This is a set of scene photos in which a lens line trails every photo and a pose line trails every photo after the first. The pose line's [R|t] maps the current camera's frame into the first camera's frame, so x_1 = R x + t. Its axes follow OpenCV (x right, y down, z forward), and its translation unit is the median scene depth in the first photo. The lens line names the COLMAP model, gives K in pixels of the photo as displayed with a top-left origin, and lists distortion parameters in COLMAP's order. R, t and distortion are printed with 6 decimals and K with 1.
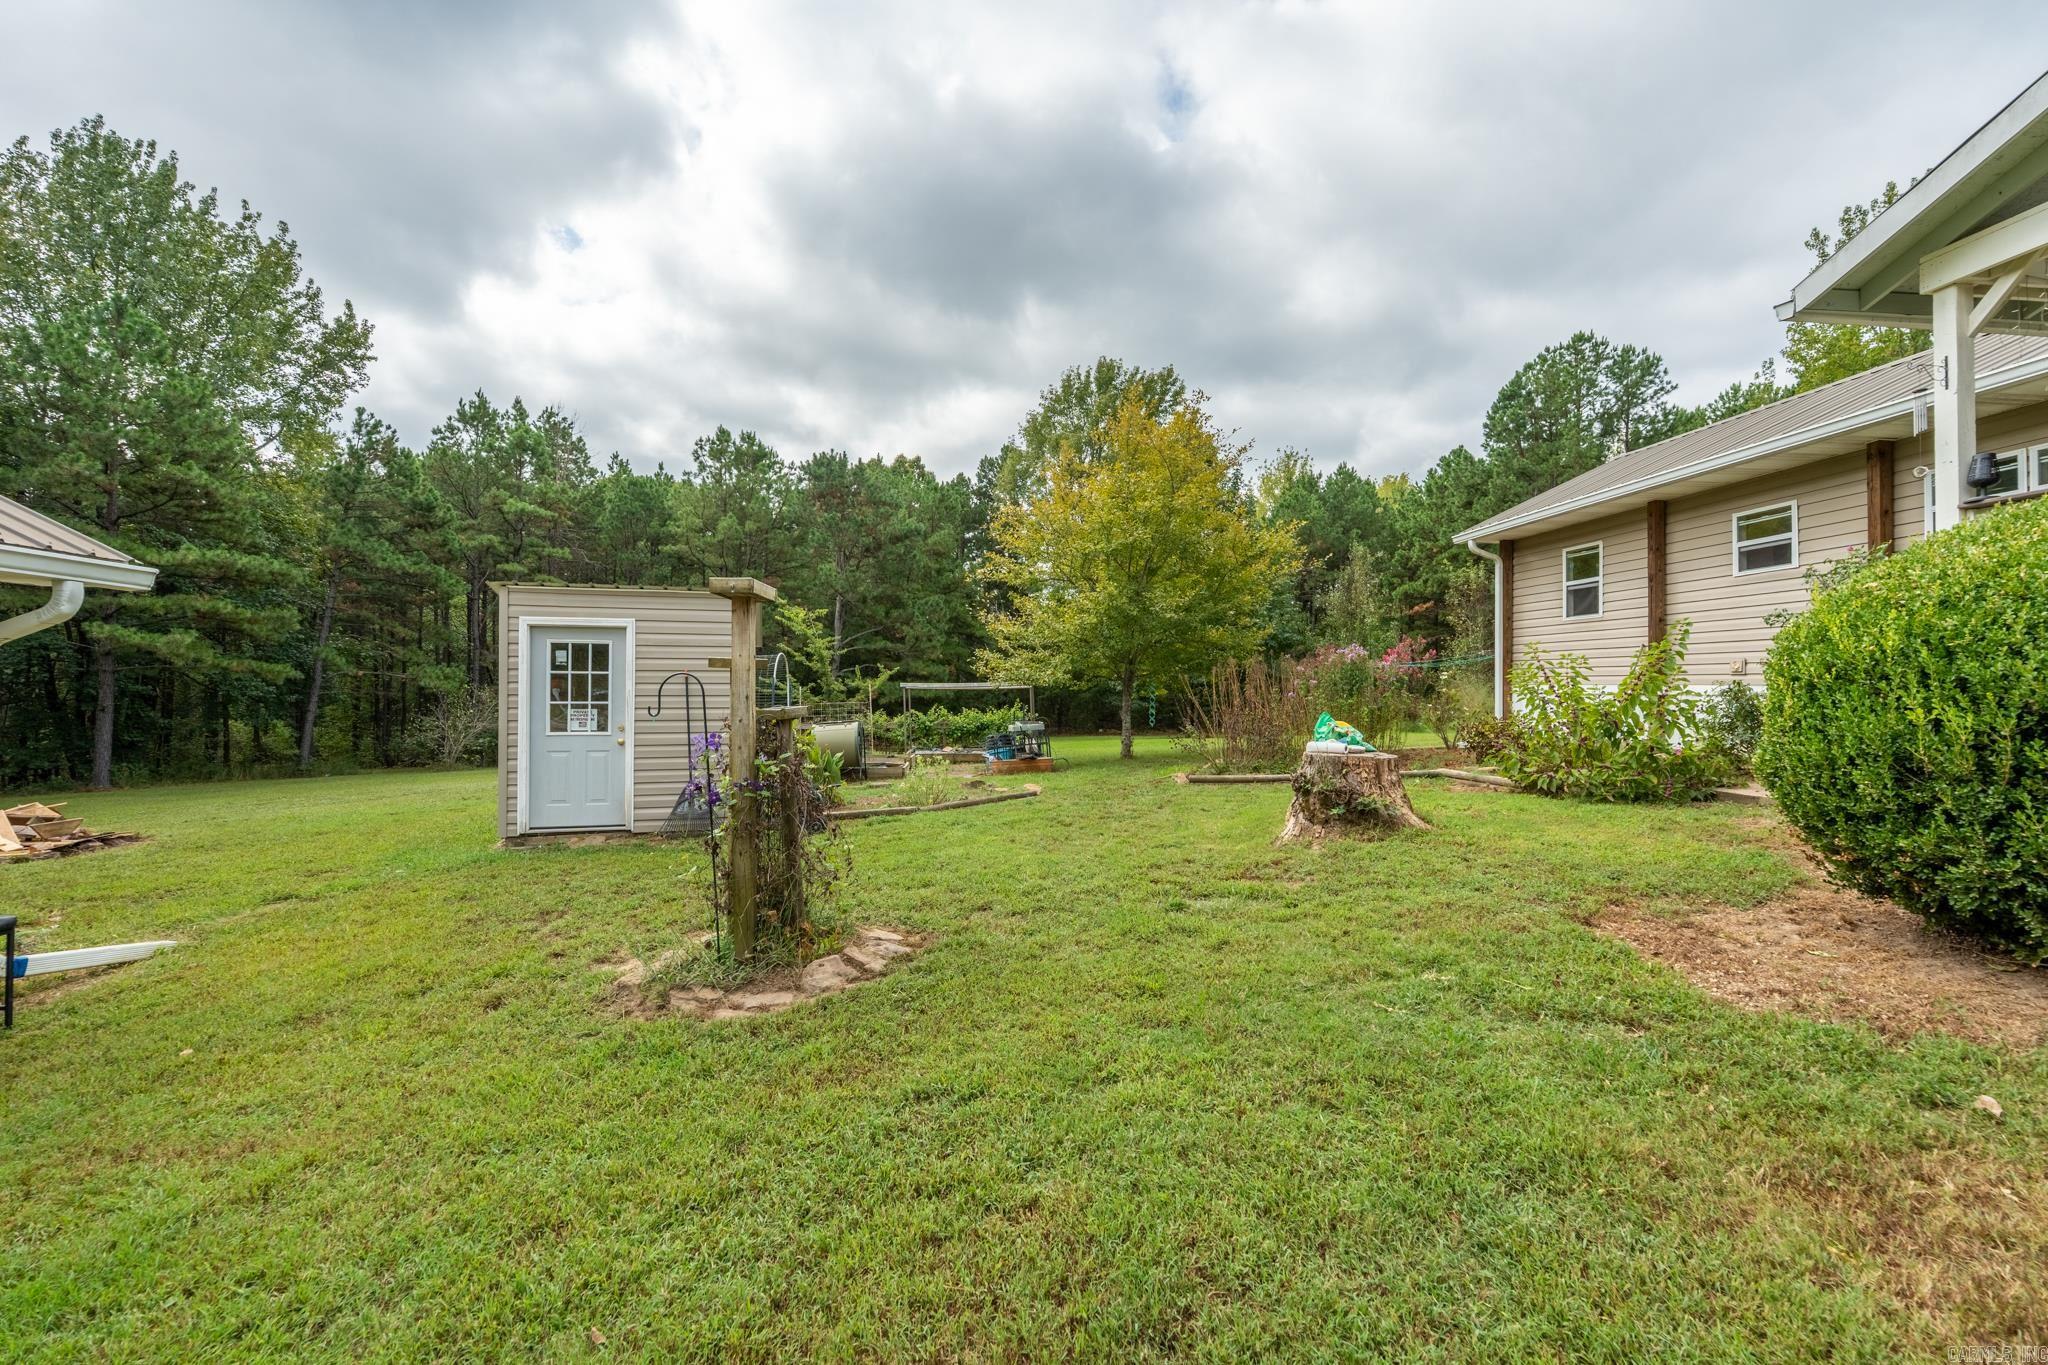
lens RADIAL K [[914.4, 0, 1016.4], [0, 914.4, 679.8], [0, 0, 1]] dist [0.000479, 0.000149]
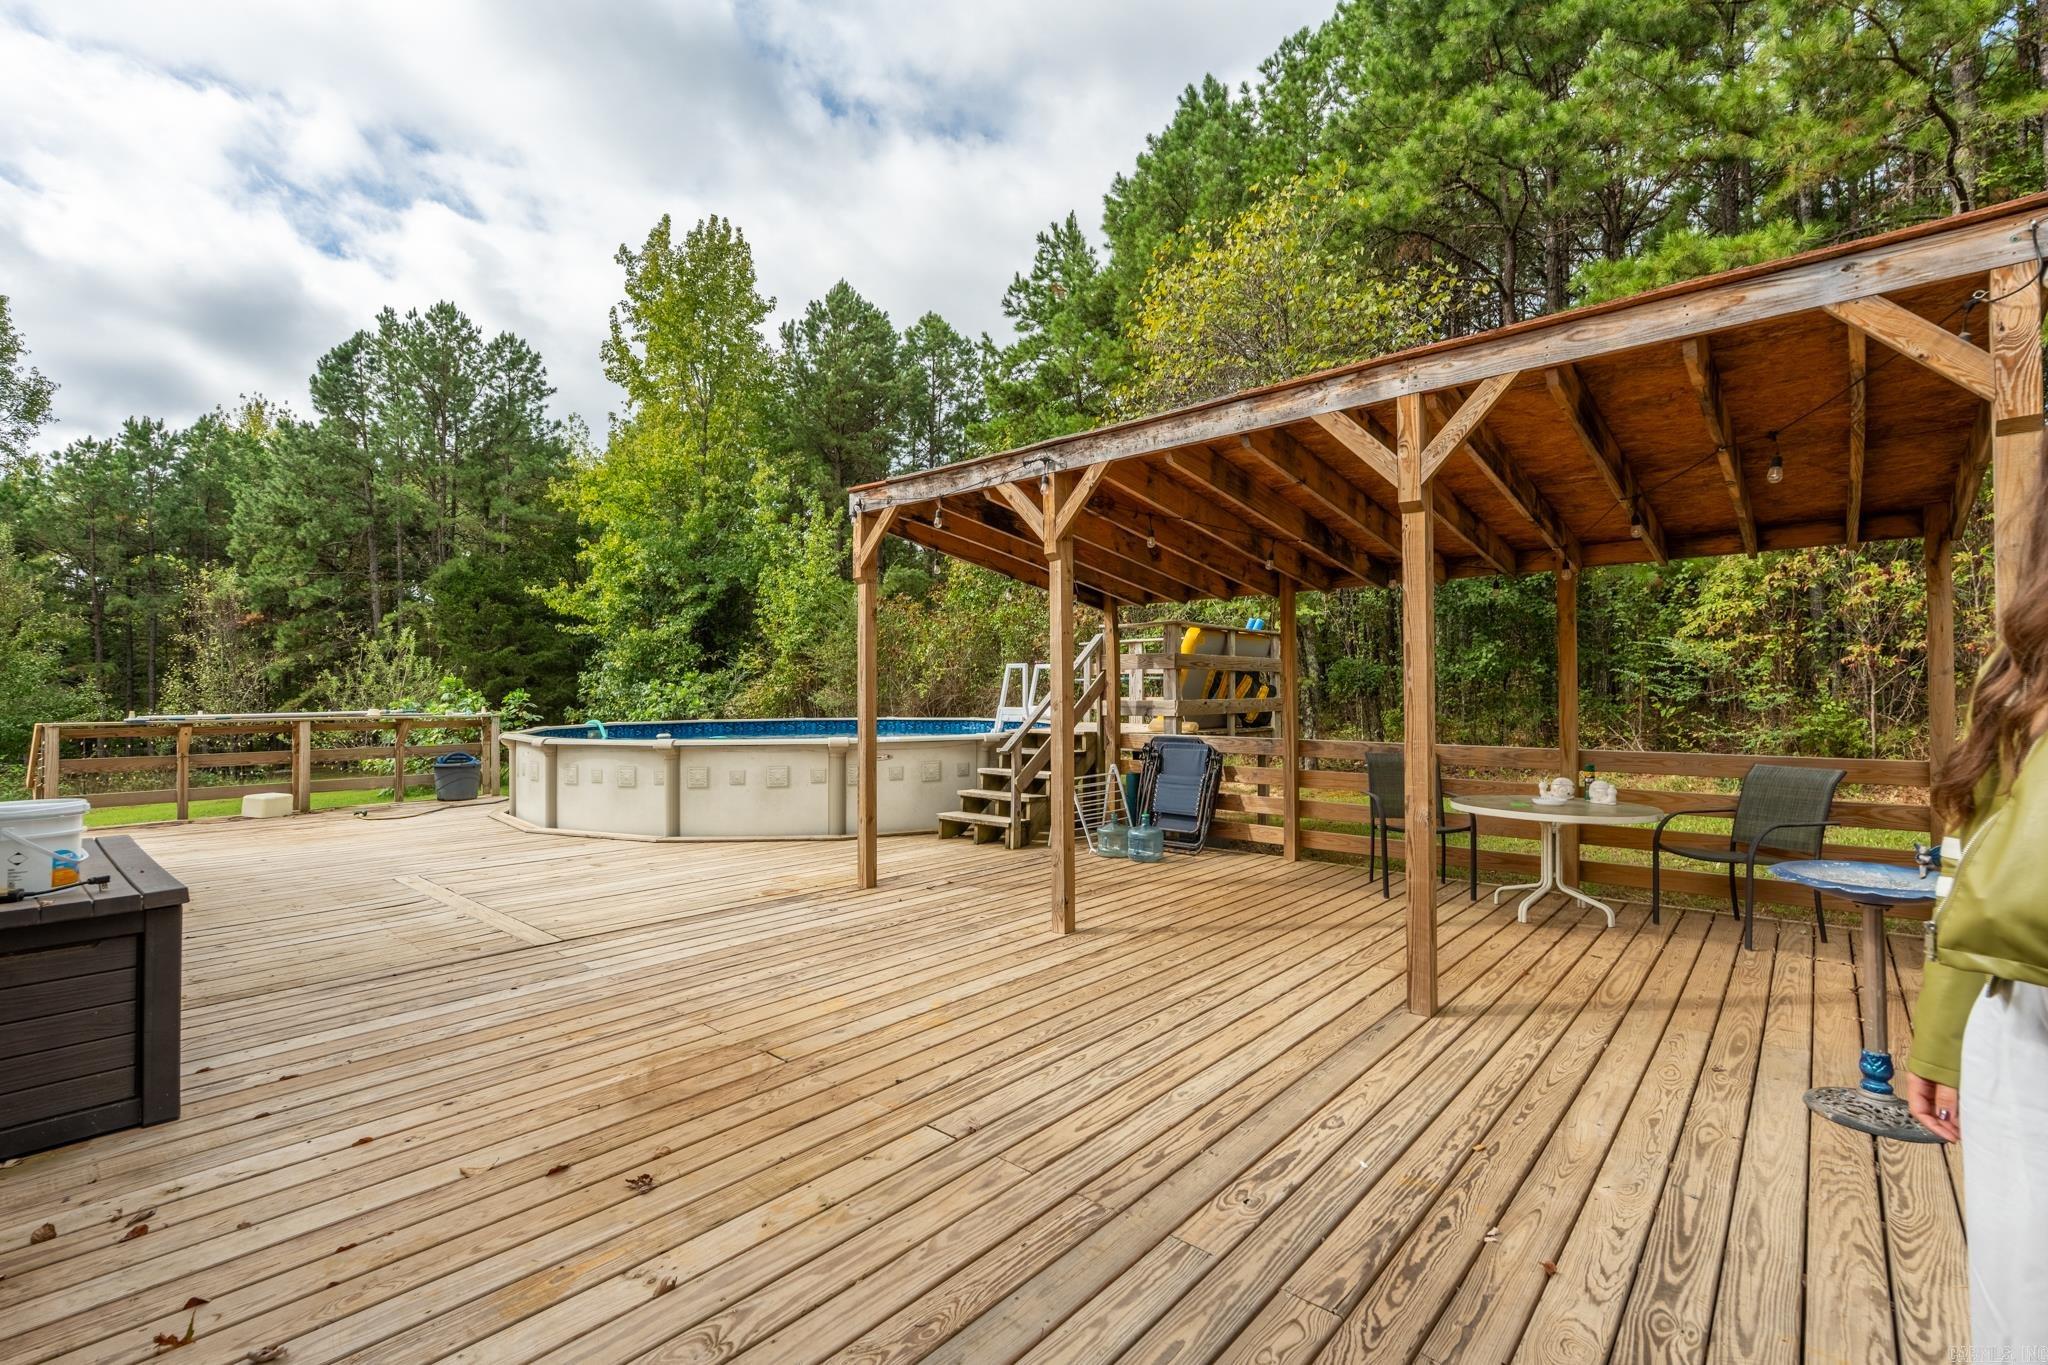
lens RADIAL K [[909.0, 0, 1021.6], [0, 909.0, 675.1], [0, 0, 1]] dist [-0.005299, -0.000405]
pose [[0.704929, 0.007924, 0.709234, 1.136696], [-0.000264, 0.999940, -0.010909, -0.072100], [-0.709278, 0.007503, 0.704889, 0.086286]]
